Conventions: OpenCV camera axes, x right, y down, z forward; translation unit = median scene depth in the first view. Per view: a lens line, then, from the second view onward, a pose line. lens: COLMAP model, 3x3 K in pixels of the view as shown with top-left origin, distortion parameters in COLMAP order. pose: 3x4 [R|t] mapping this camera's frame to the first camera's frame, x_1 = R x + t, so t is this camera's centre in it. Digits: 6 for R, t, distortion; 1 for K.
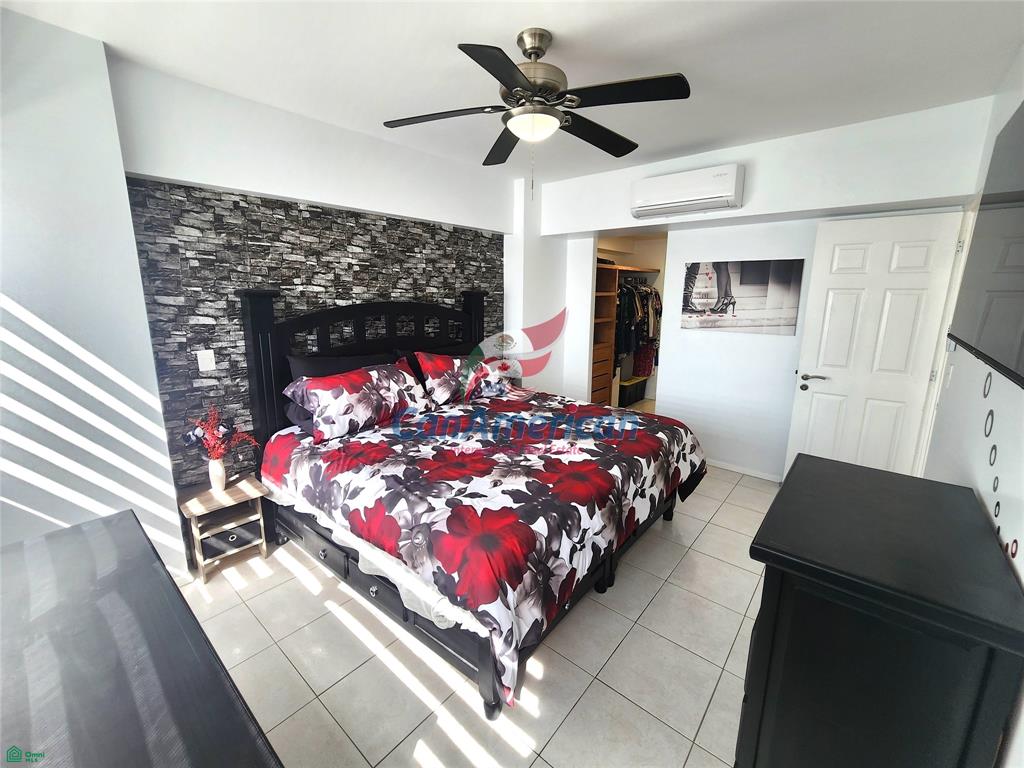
lens RADIAL K [[424.3, 0, 504.9], [0, 424.3, 377.7], [0, 0, 1]] dist [0.000068, -0.000383]
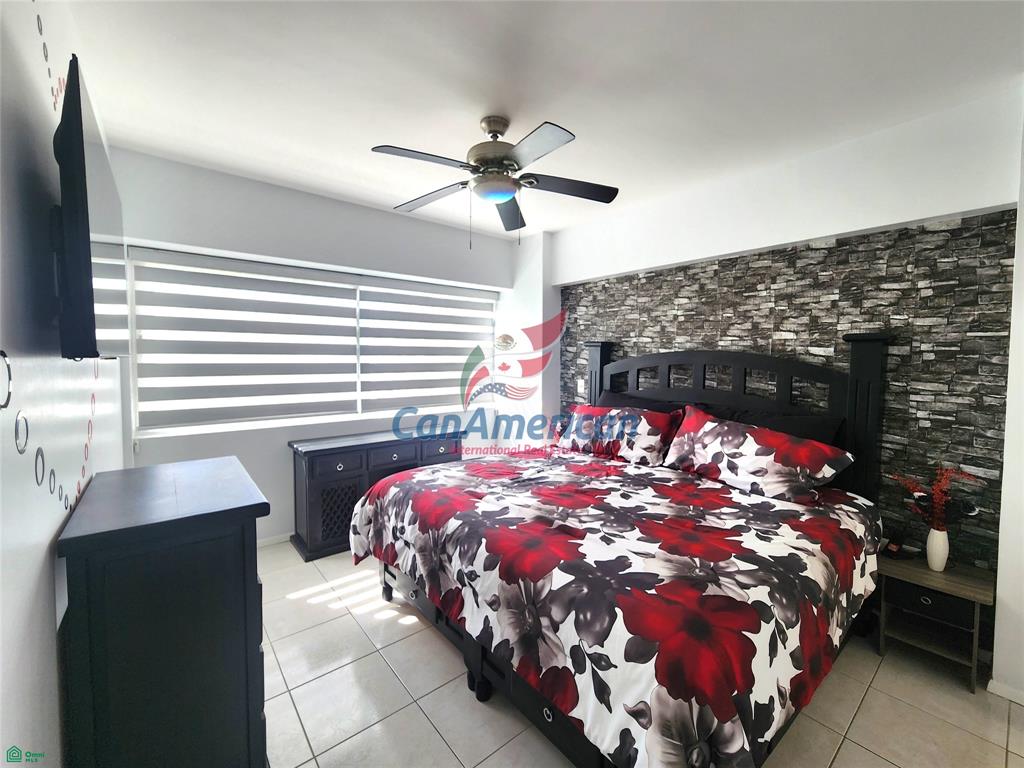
lens RADIAL K [[424.3, 0, 504.9], [0, 424.3, 384.5], [0, 0, 1]] dist [0.000068, -0.000383]
pose [[-0.174343, 0.072162, -0.982037, 0.754728], [-0.187502, 0.976630, 0.105053, -0.130414], [0.966668, 0.202450, -0.156738, 0.783320]]
